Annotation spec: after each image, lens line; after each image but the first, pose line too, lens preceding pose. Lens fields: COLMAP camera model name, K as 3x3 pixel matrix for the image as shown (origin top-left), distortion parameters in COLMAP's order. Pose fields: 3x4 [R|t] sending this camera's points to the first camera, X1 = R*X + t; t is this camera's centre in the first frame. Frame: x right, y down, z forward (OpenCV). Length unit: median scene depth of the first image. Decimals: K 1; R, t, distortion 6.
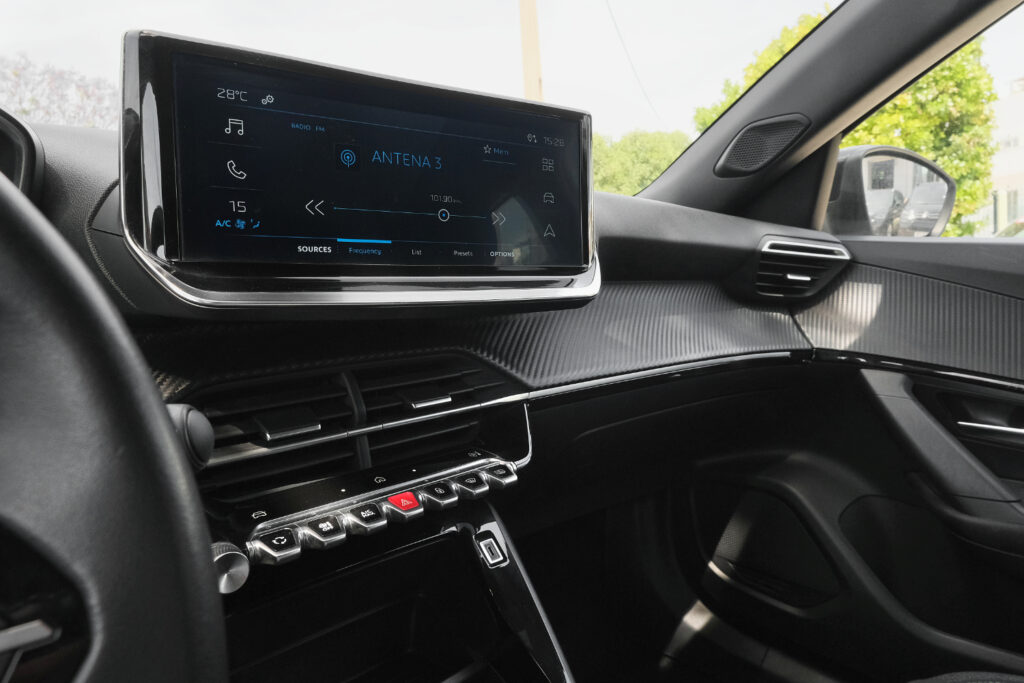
lens RADIAL K [[642.3, 0, 512.0], [0, 642.3, 341.5], [0, 0, 1]] dist [-0.001595, 0.000973]
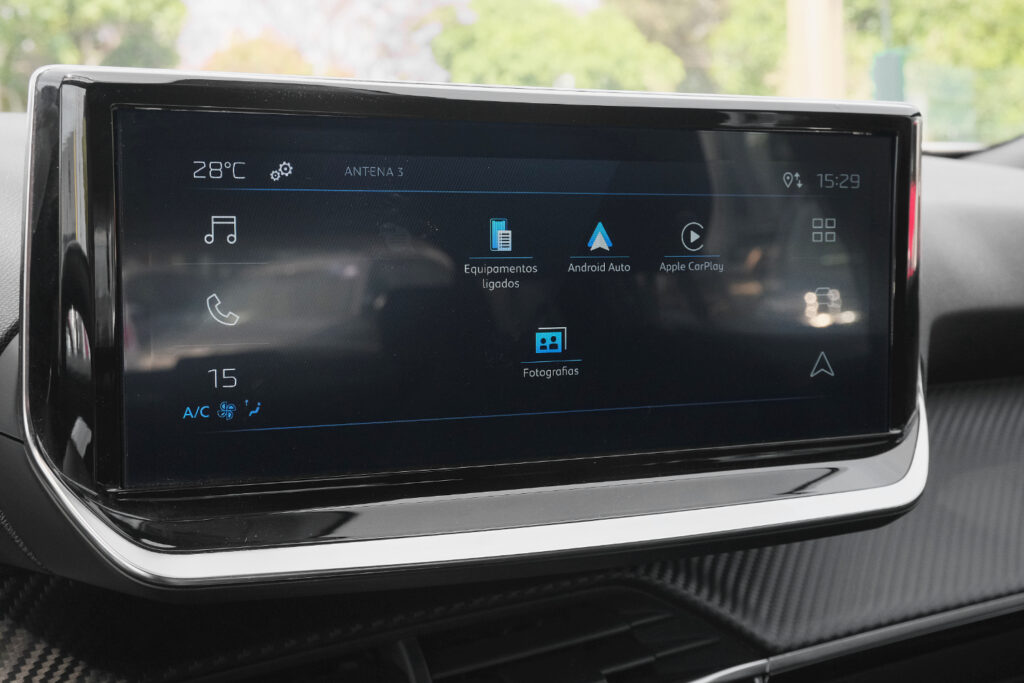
lens RADIAL K [[1397.4, 0, 512.0], [0, 1397.4, 341.5], [0, 0, 1]] dist [-0.000679, -0.016524]
pose [[0.985615, 0.037917, -0.164700, 0.000612], [-0.033800, 0.999044, 0.027731, -0.181971], [0.165594, -0.021765, 0.985954, -0.069064]]
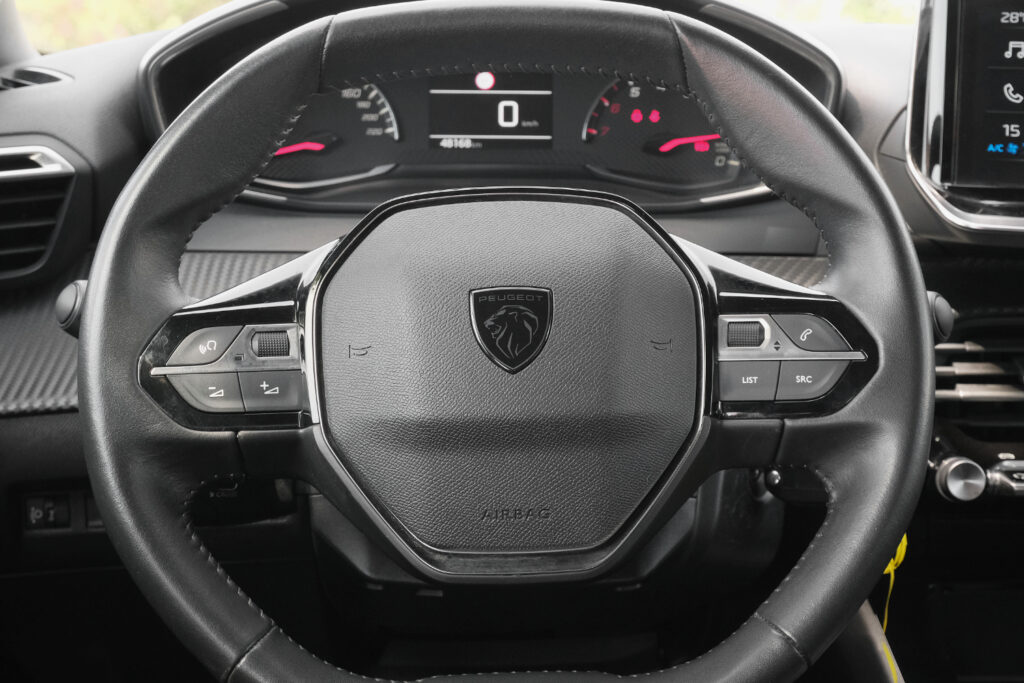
lens RADIAL K [[2005.3, 0, 515.0], [0, 2005.3, 281.9], [0, 0, 1]] dist [-0.011383, 0.126638]
pose [[0.750989, 0.050226, -0.658401, 0.660381], [-0.095386, 0.994896, -0.032904, 0.122751], [0.653388, 0.087513, 0.751947, -1.137018]]
